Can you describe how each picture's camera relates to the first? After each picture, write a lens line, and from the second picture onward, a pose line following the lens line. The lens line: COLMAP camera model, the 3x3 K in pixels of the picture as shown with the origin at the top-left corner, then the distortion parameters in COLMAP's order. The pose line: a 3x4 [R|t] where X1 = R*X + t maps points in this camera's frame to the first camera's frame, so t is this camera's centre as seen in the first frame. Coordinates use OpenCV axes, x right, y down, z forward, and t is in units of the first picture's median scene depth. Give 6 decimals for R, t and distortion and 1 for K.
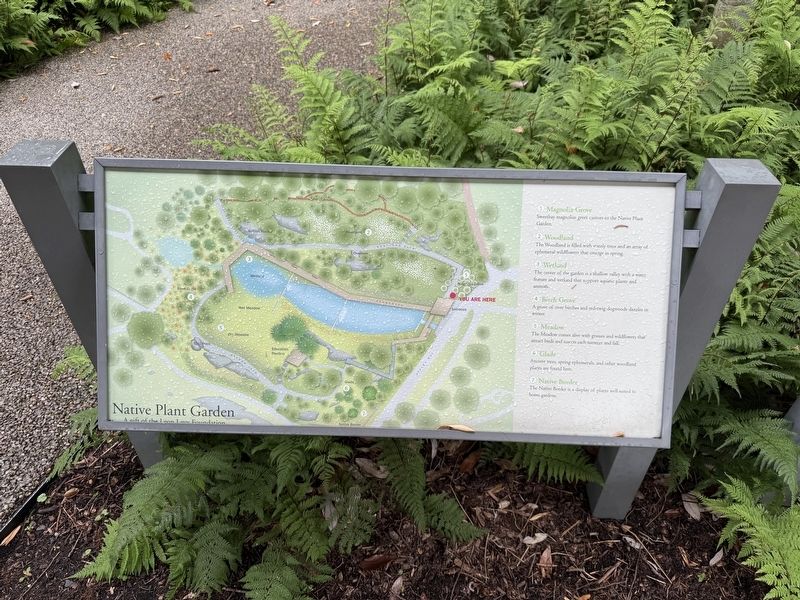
lens RADIAL K [[547.5, 0, 400.0], [0, 547.5, 300.0], [0, 0, 1]] dist [0.145410, -0.171645]
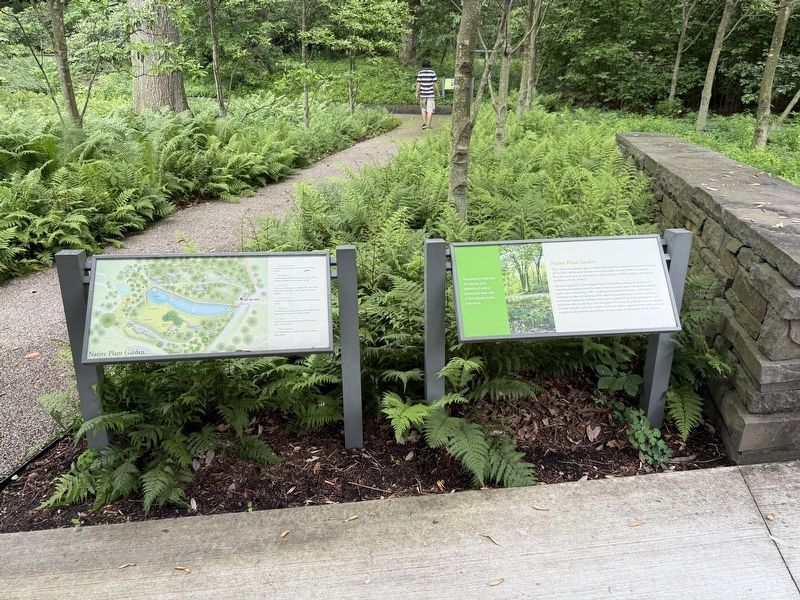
lens RADIAL K [[573.1, 0, 403.8], [0, 573.1, 294.2], [0, 0, 1]] dist [0.035533, -0.056437]
pose [[0.985515, -0.061392, 0.158086, 0.406015], [0.121985, 0.904202, -0.409315, 1.106387], [-0.117813, 0.422671, 0.898593, -1.392933]]
